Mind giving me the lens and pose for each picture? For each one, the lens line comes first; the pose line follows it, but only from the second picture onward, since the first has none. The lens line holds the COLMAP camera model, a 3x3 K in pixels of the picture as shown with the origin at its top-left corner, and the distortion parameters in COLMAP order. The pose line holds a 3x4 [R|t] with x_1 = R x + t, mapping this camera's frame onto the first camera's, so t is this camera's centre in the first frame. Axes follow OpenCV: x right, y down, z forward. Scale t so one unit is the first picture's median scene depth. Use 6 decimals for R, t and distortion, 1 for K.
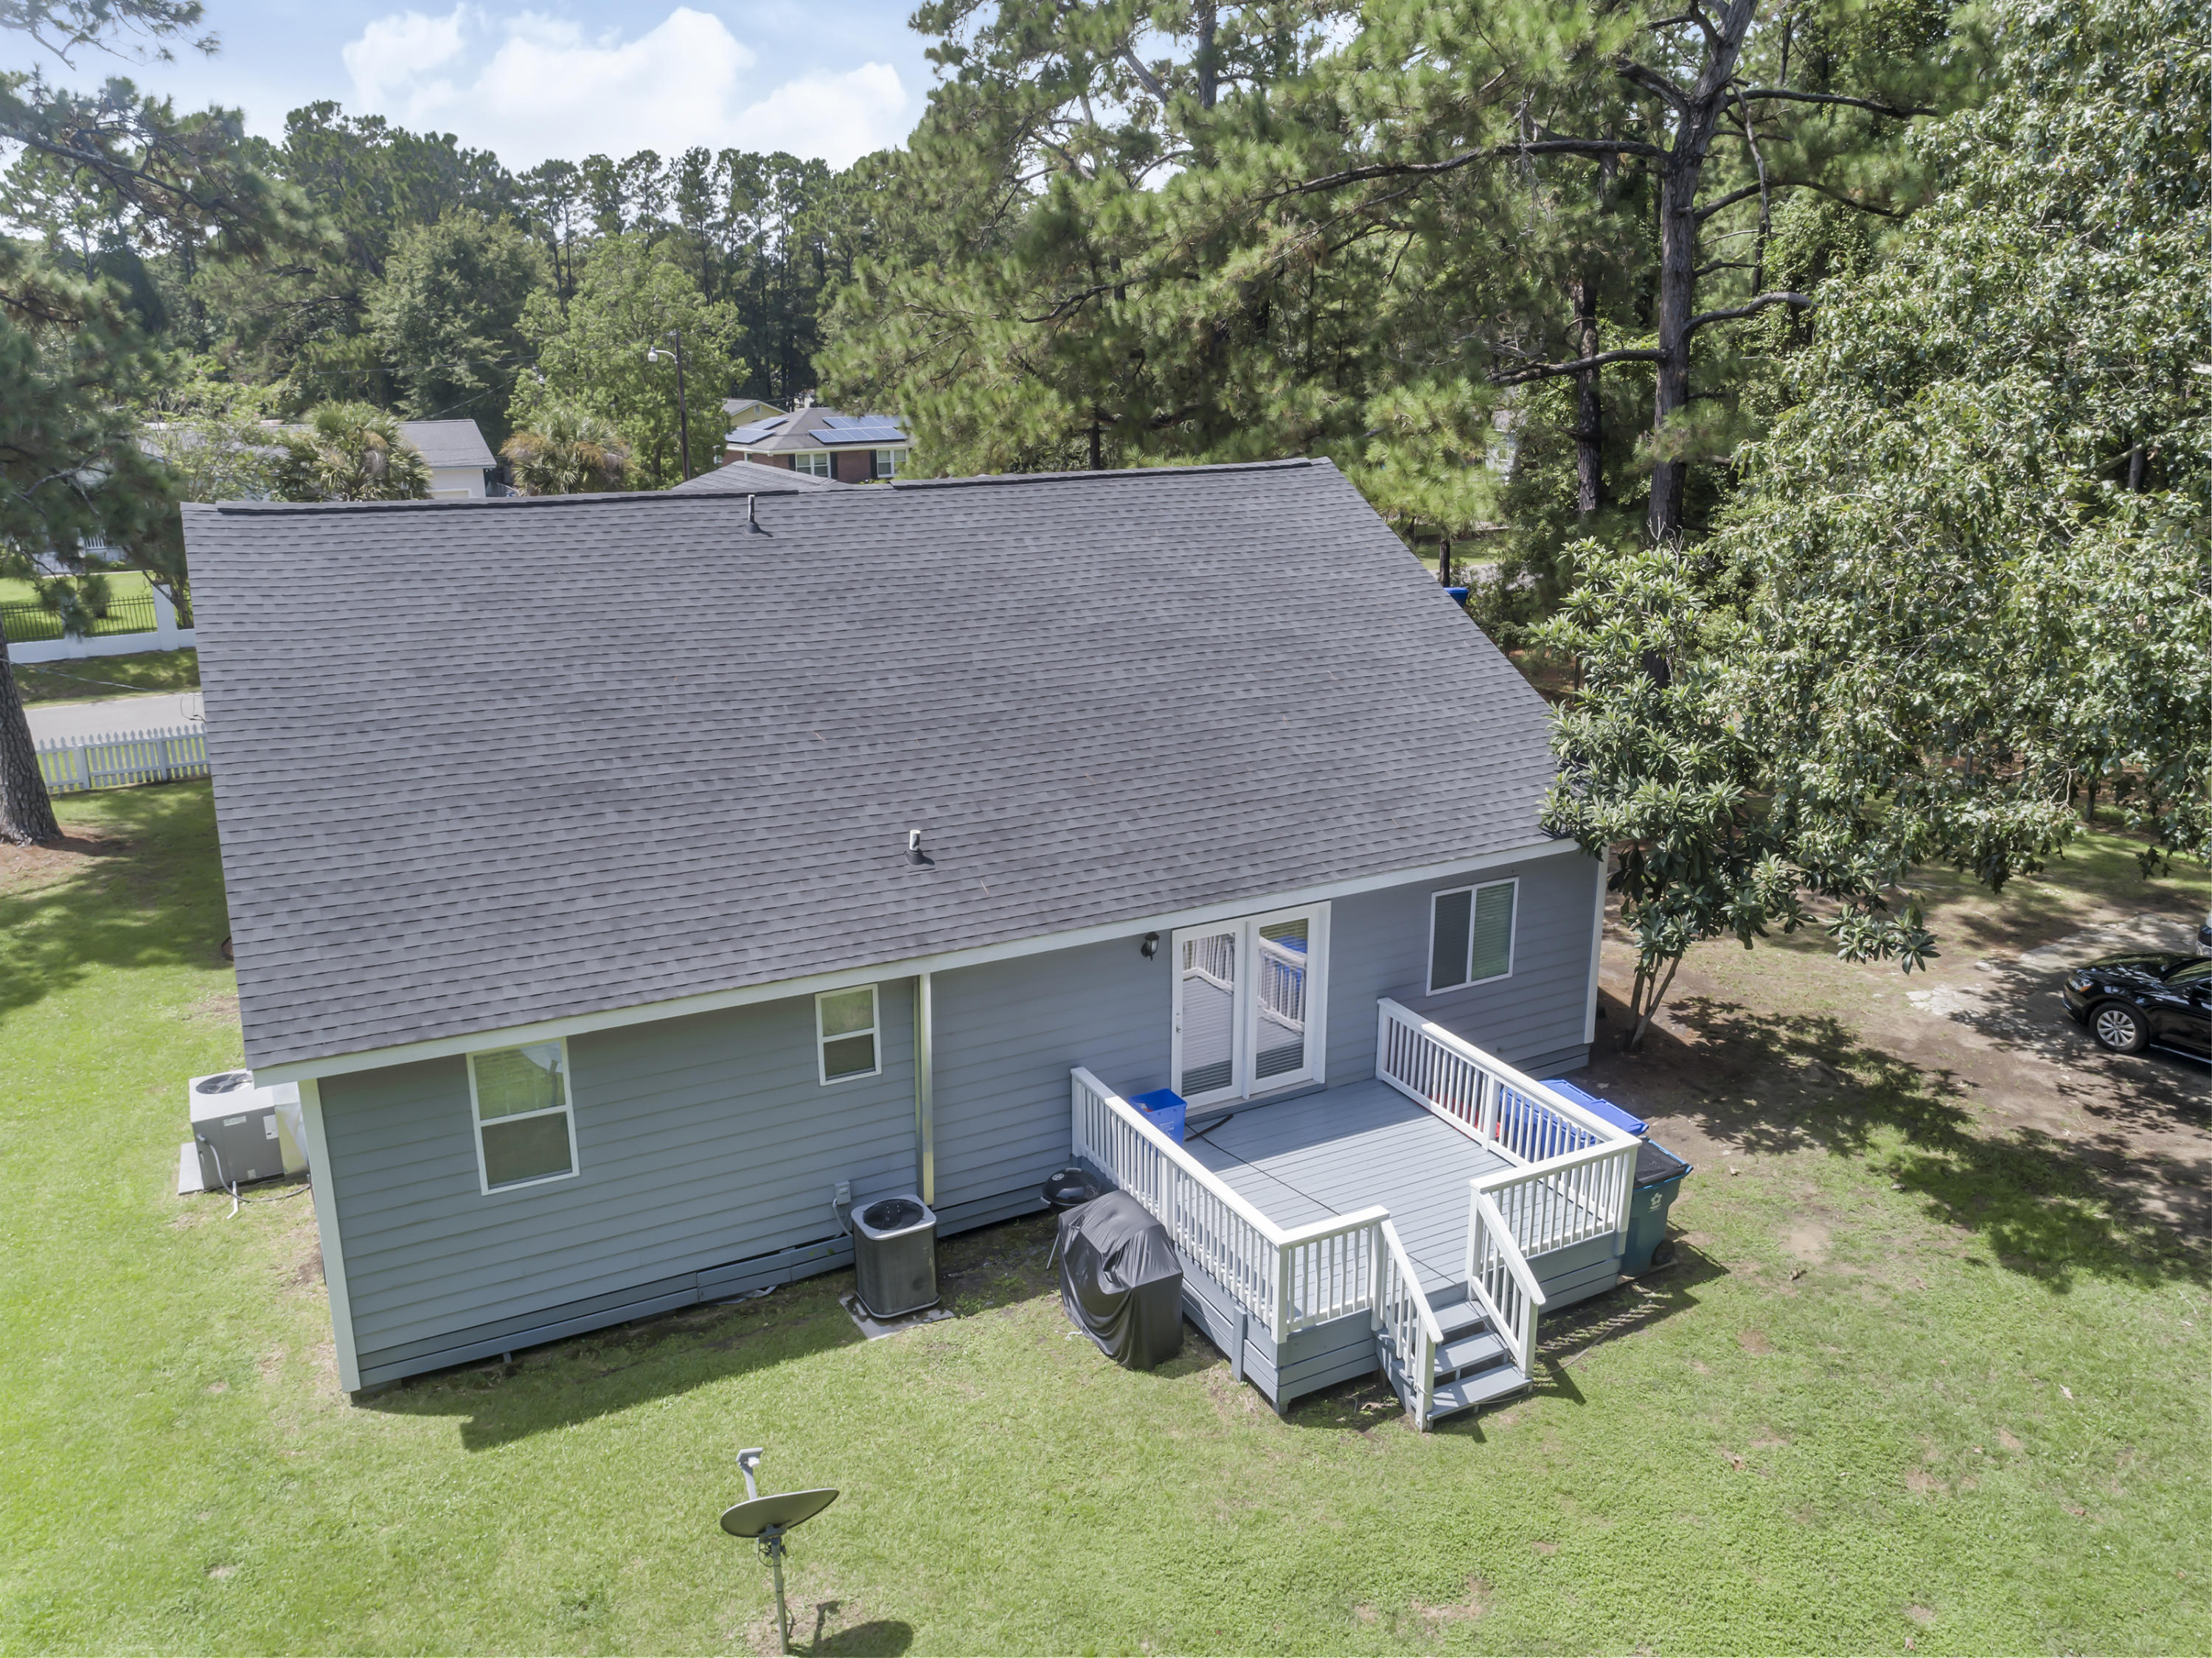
lens RADIAL K [[1651.3, 0, 1106.0], [0, 1651.3, 829.0], [0, 0, 1]] dist [-0.038673, -0.000303]
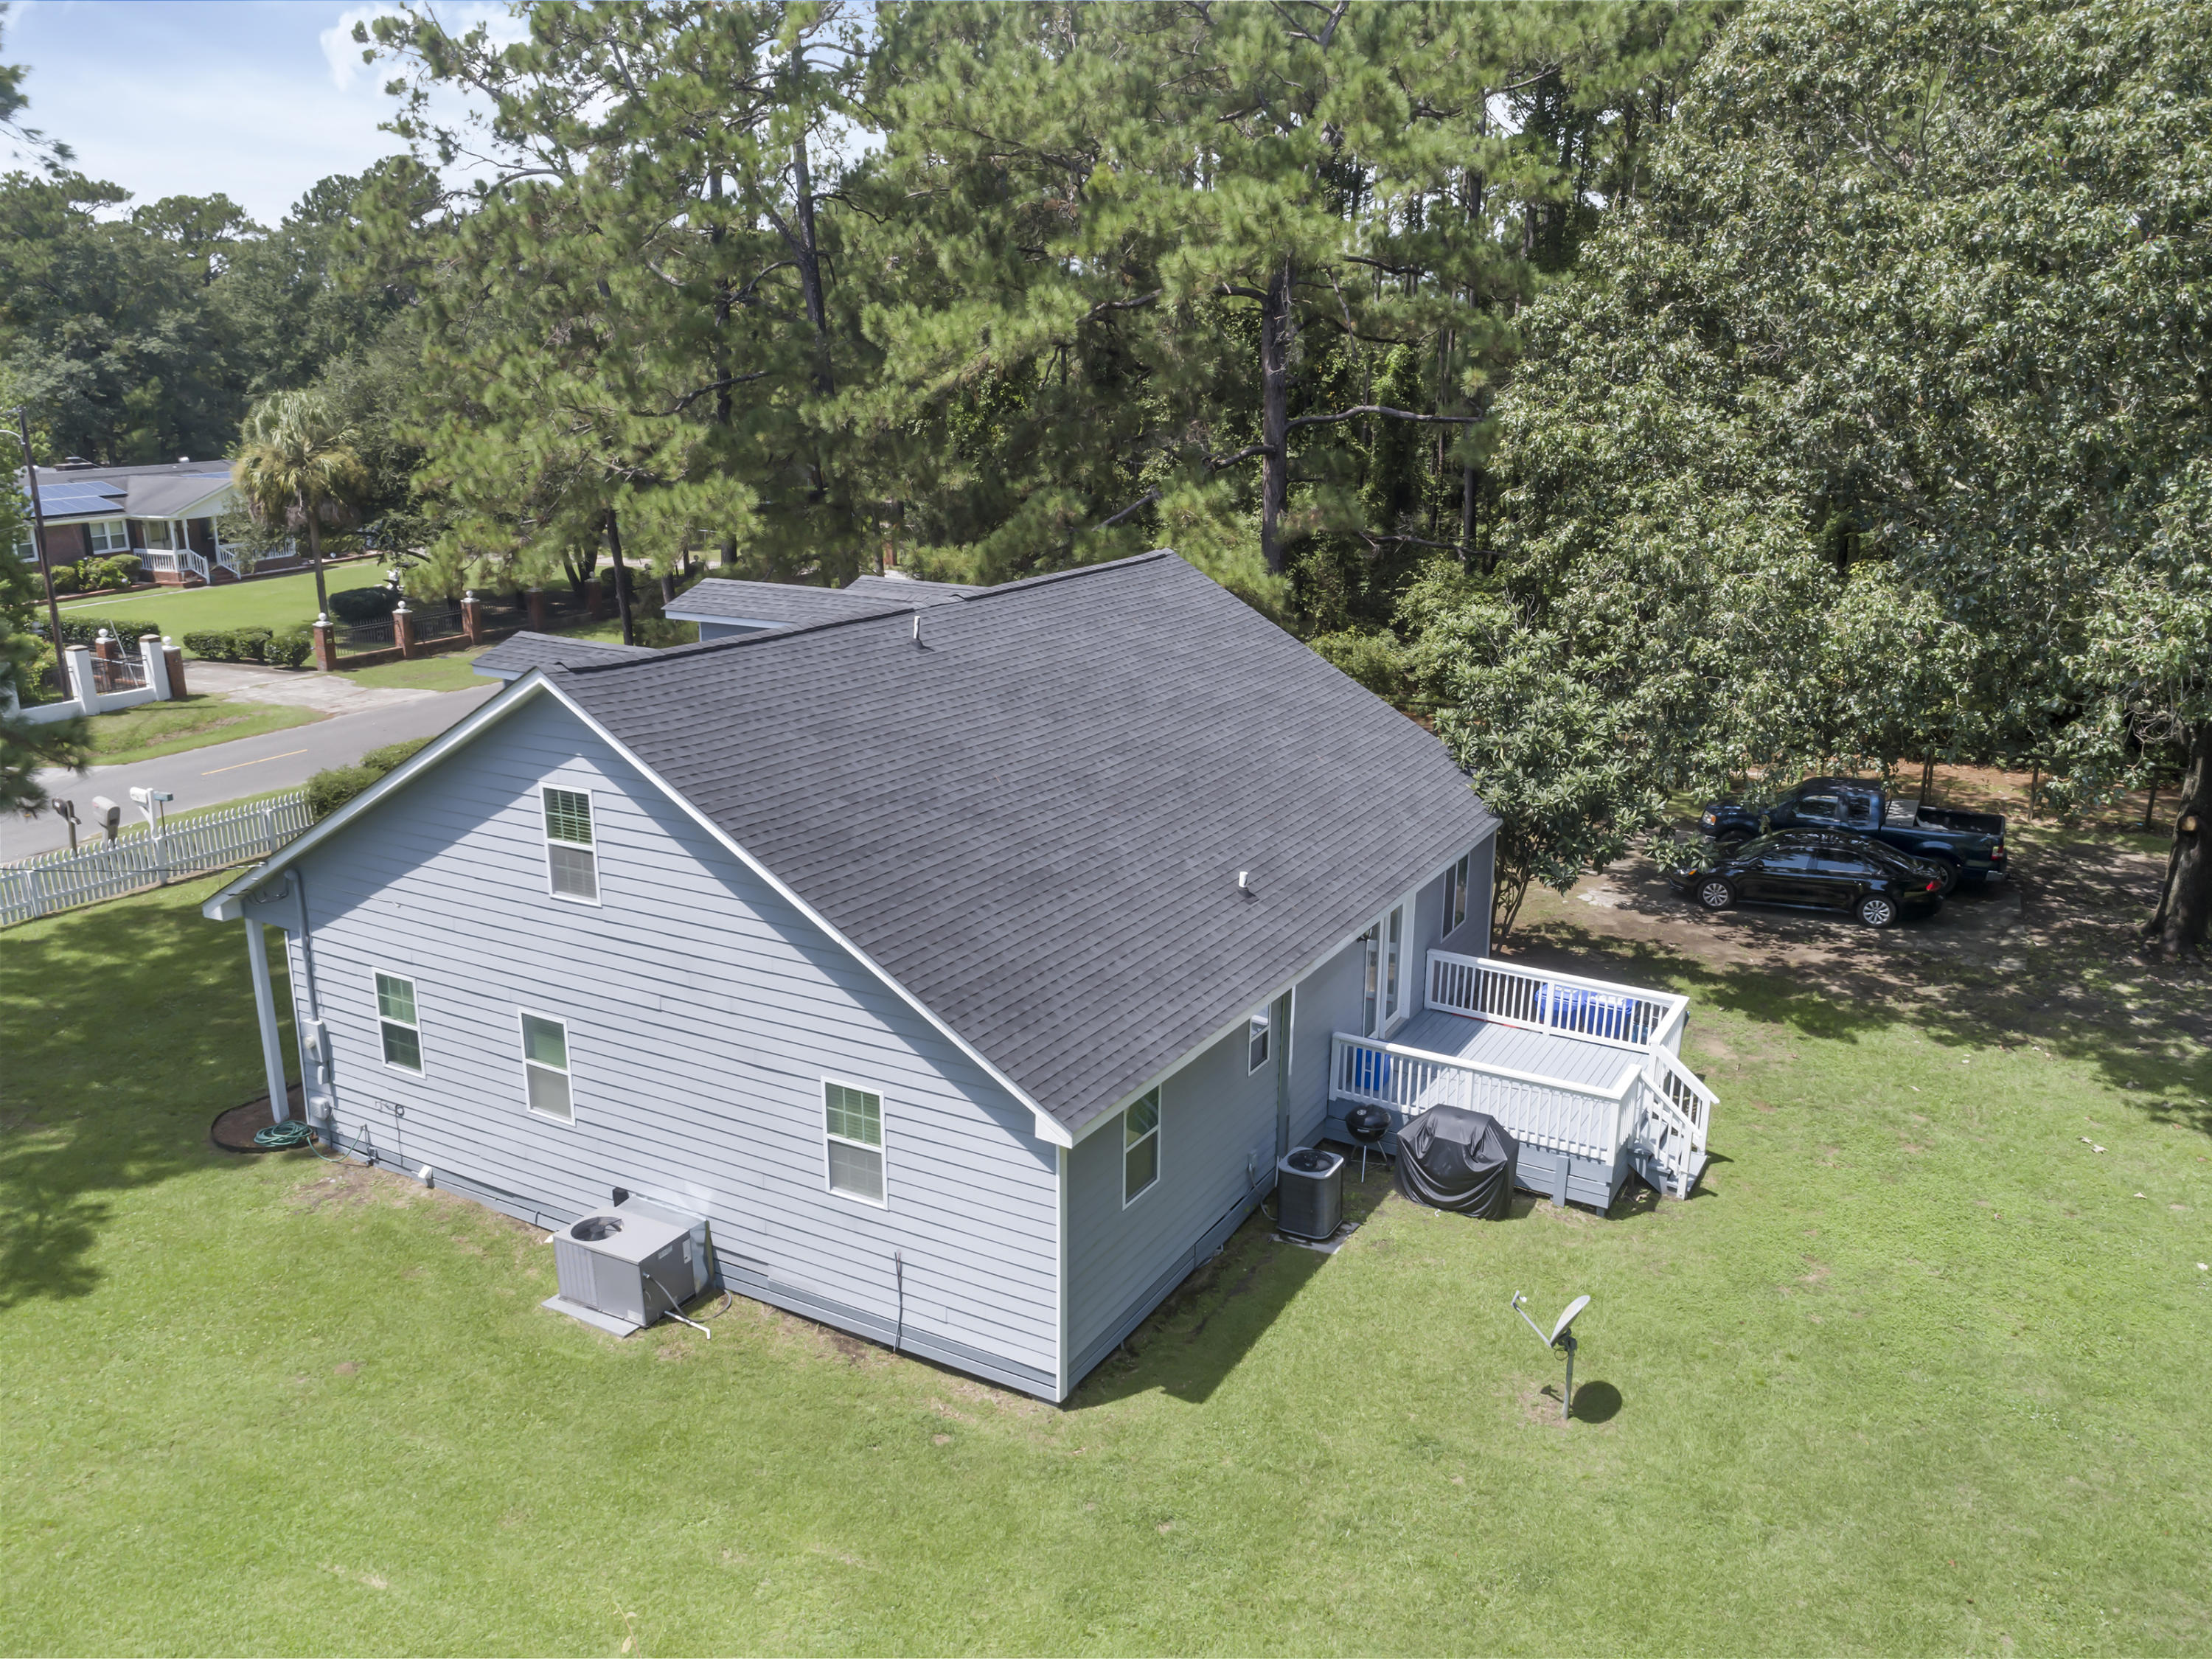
lens RADIAL K [[1615.8, 0, 1112.5], [0, 1615.8, 864.9], [0, 0, 1]] dist [-0.019309, 0.007200]
pose [[0.846613, -0.145997, 0.511791, -0.689309], [0.141901, 0.988749, 0.047323, -0.064492], [-0.512942, 0.032559, 0.857805, -0.027219]]
